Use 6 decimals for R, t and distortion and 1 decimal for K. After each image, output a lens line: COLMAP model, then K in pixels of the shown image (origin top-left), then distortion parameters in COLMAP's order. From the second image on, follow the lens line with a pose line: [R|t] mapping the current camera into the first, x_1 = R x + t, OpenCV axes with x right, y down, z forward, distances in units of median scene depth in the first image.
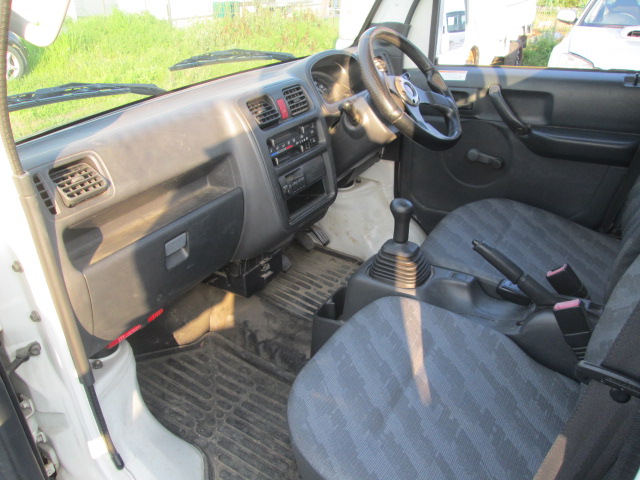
lens RADIAL K [[527.4, 0, 319.2], [0, 527.4, 239.3], [0, 0, 1]] dist [-0.015011, -0.006914]
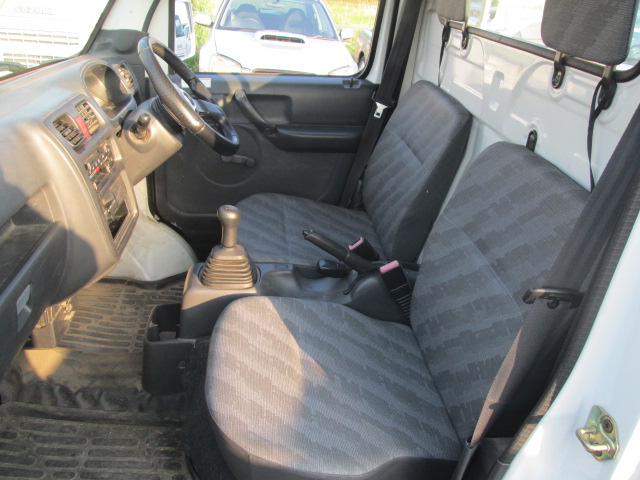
lens RADIAL K [[527.4, 0, 318.1], [0, 527.4, 241.6], [0, 0, 1]] dist [-0.015011, -0.006914]
pose [[0.802589, -0.194841, 0.563815, -0.232961], [0.192412, 0.979193, 0.064488, -0.030685], [-0.564649, 0.056727, 0.823379, 0.036450]]
